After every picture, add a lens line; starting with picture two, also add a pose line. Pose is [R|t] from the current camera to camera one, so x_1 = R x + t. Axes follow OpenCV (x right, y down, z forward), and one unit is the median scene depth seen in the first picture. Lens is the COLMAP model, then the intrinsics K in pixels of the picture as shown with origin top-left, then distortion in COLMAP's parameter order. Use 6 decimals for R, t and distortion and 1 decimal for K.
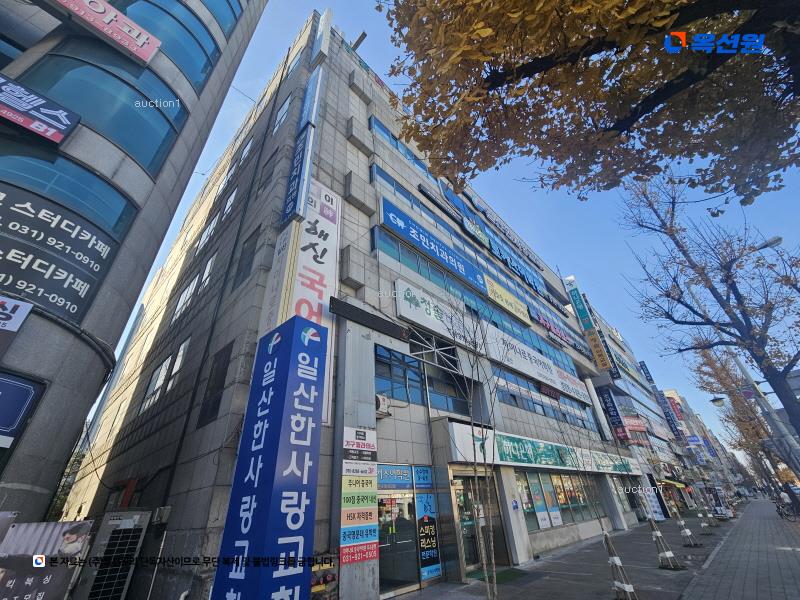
lens RADIAL K [[326.2, 0, 403.4], [0, 326.2, 306.0], [0, 0, 1]] dist [-0.002148, -0.000063]
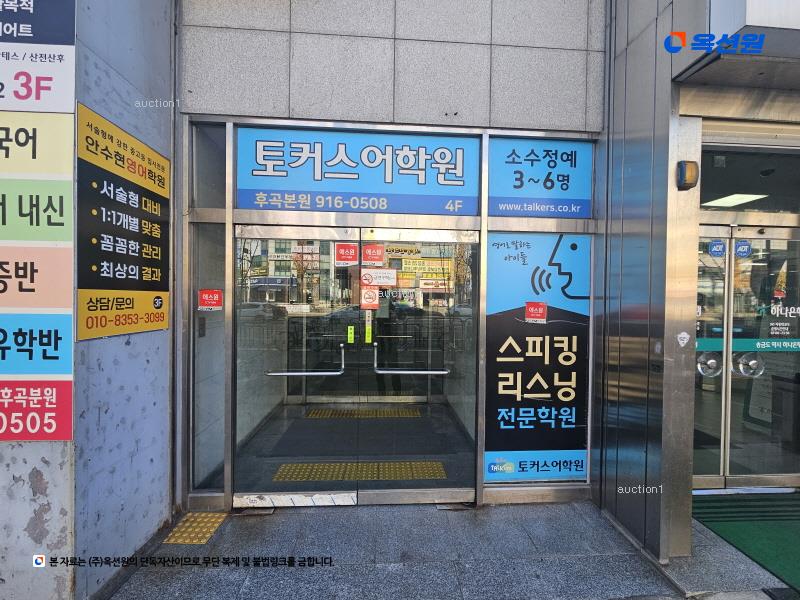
lens RADIAL K [[326.2, 0, 401.1], [0, 326.2, 301.3], [0, 0, 1]] dist [-0.002148, -0.000063]
pose [[0.729565, 0.082928, -0.678865, 0.175916], [0.313214, 0.841892, 0.439448, 0.504747], [0.607974, -0.533236, 0.588240, 0.801574]]
